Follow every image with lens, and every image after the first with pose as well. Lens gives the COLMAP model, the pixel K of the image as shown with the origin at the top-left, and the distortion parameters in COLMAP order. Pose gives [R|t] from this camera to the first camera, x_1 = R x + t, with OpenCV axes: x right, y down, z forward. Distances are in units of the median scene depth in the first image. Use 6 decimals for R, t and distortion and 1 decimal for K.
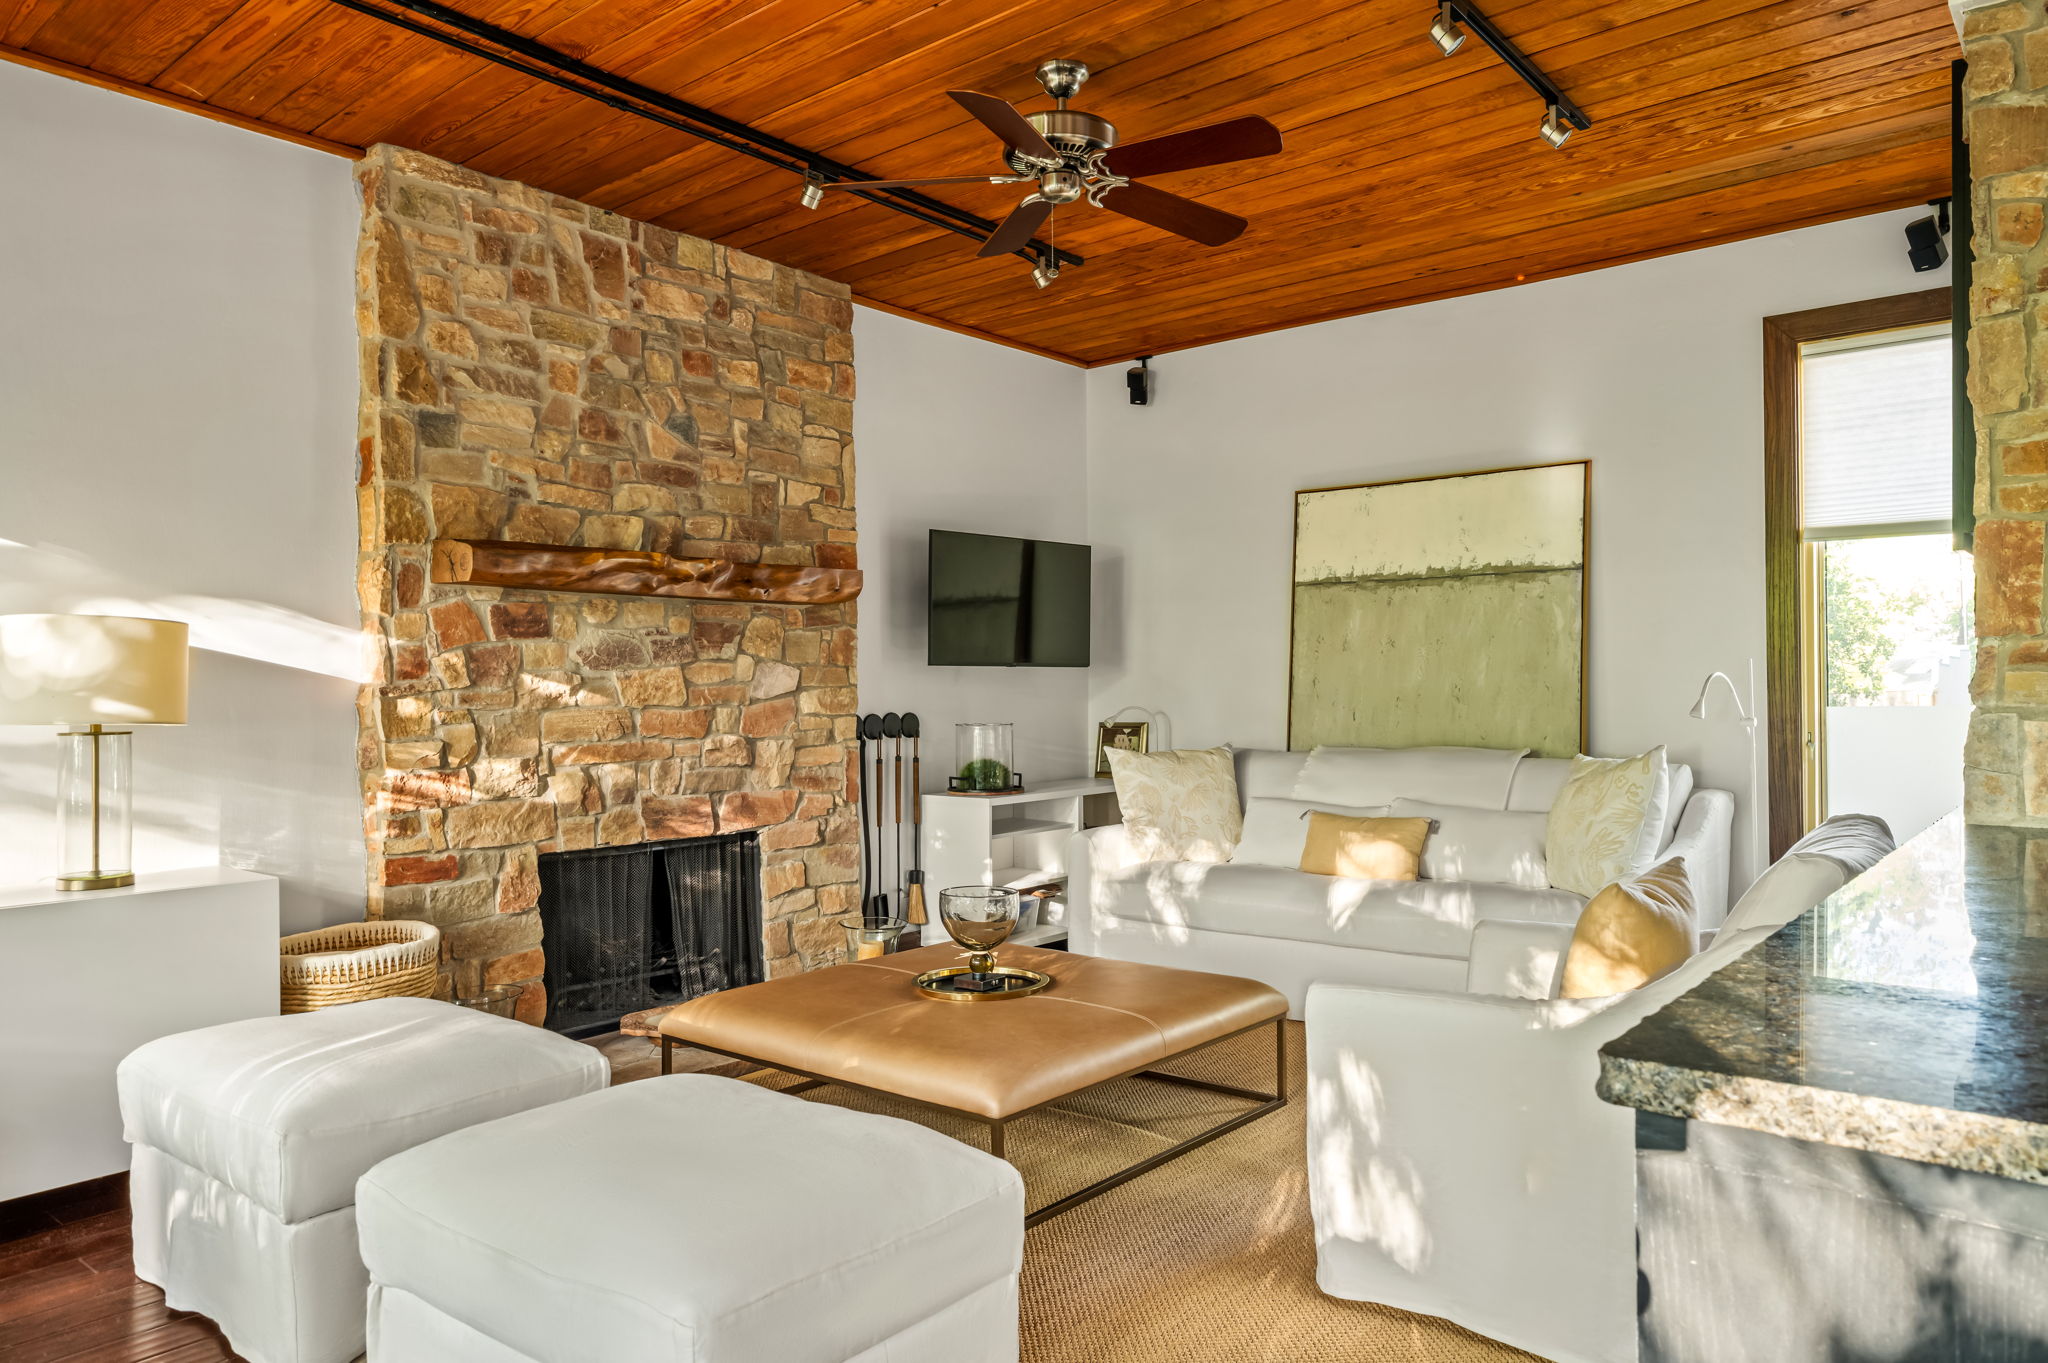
lens RADIAL K [[1361.2, 0, 1036.1], [0, 1361.2, 693.3], [0, 0, 1]] dist [0.017692, -0.006394]
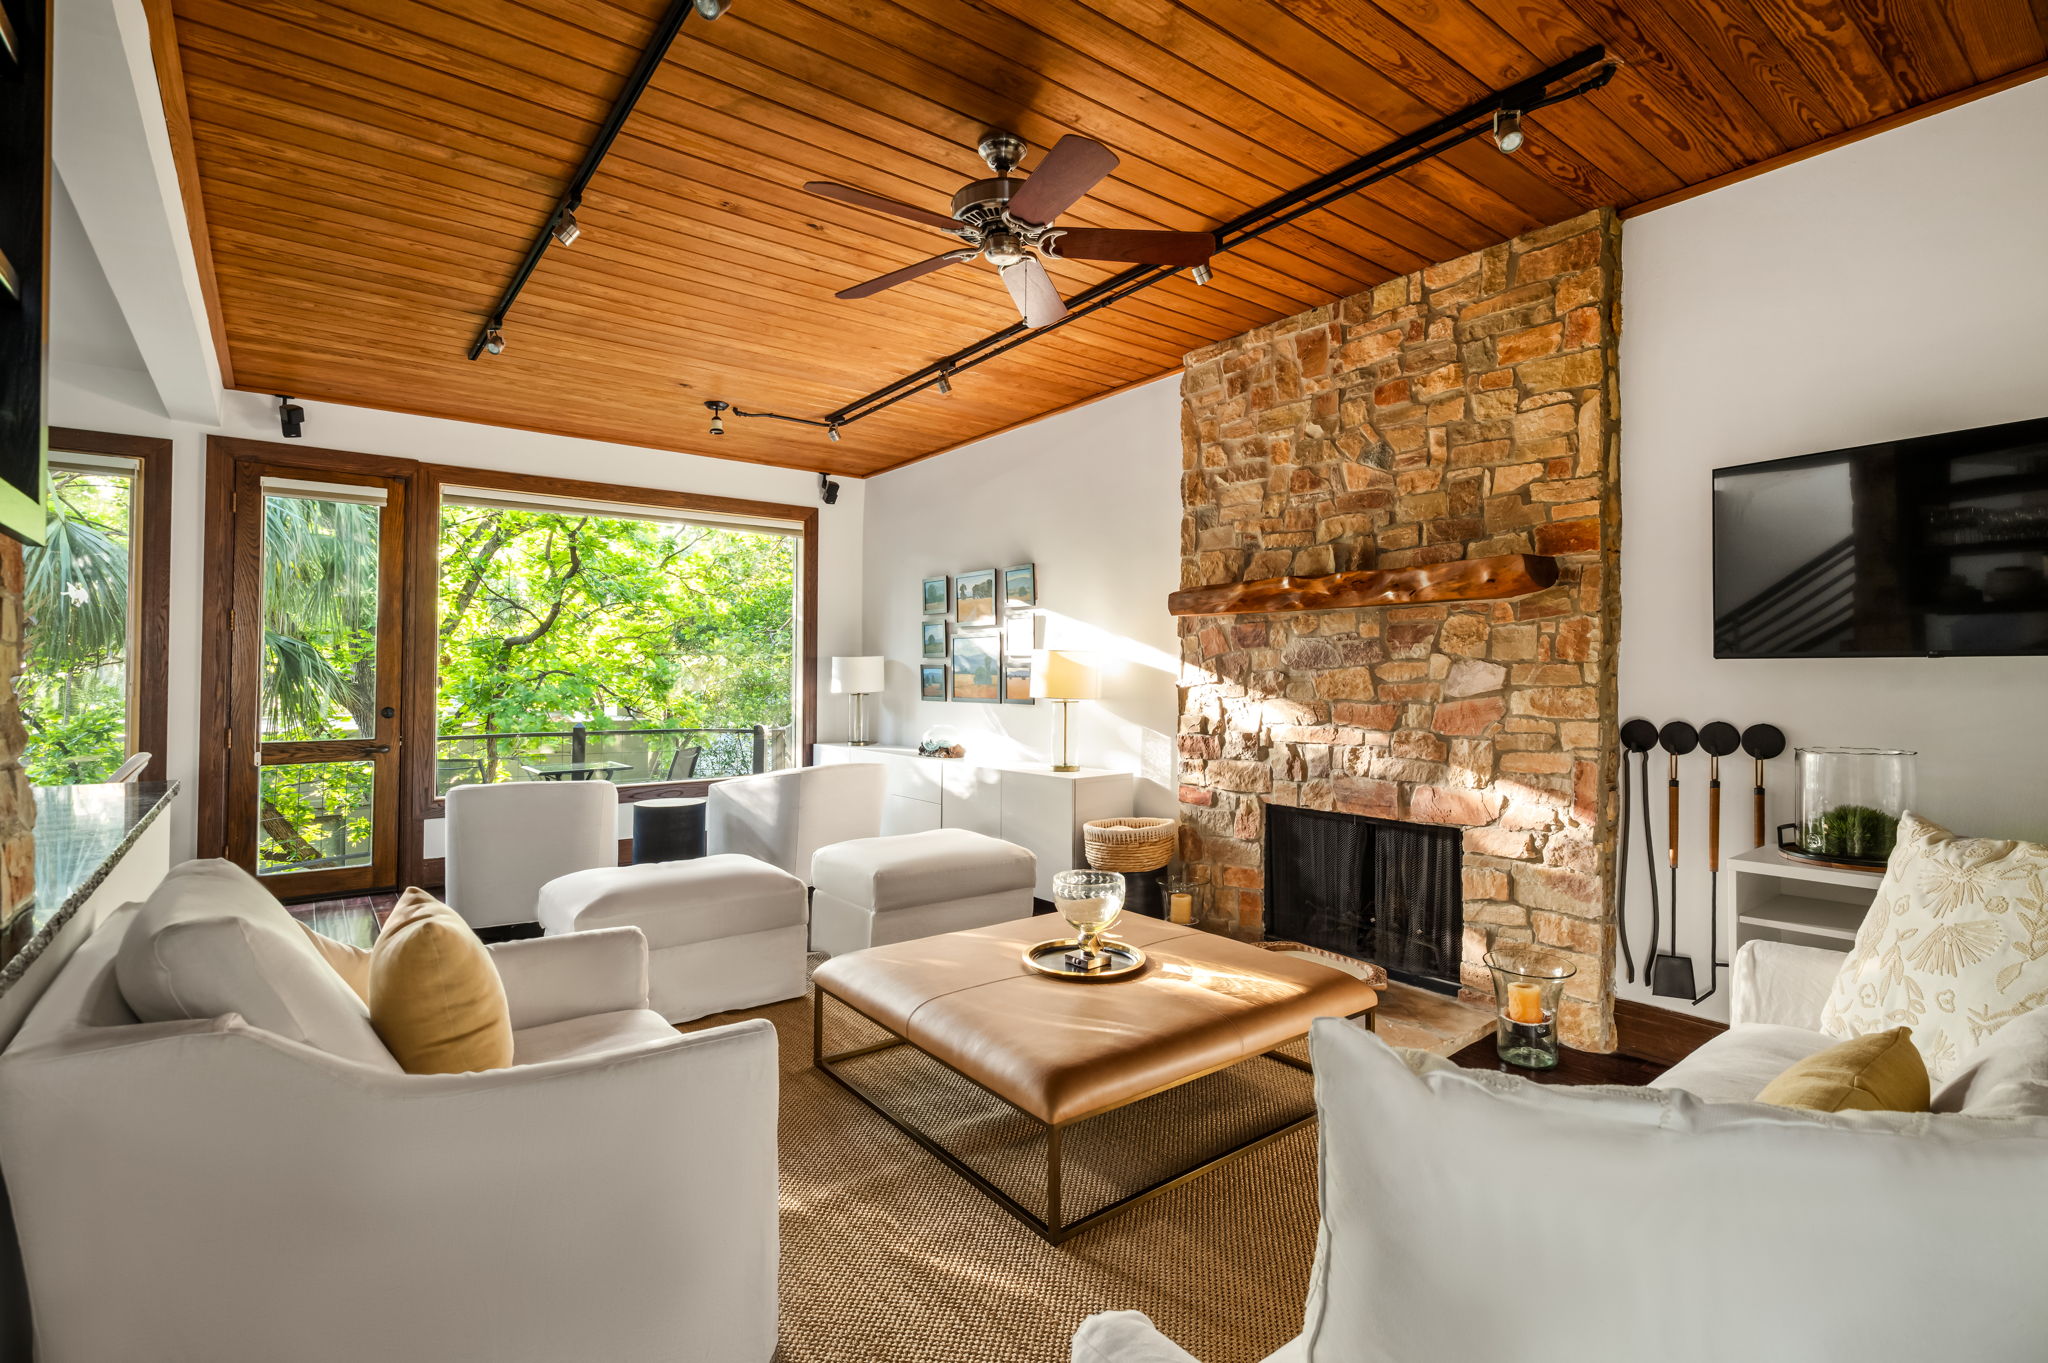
lens RADIAL K [[982.3, 0, 1031.4], [0, 982.3, 669.2], [0, 0, 1]] dist [0.003128, -0.000517]
pose [[-0.231356, -0.000382, -0.972869, 0.597460], [-0.003408, 0.999994, 0.000418, -0.016296], [0.972863, 0.003413, -0.231356, 0.899370]]
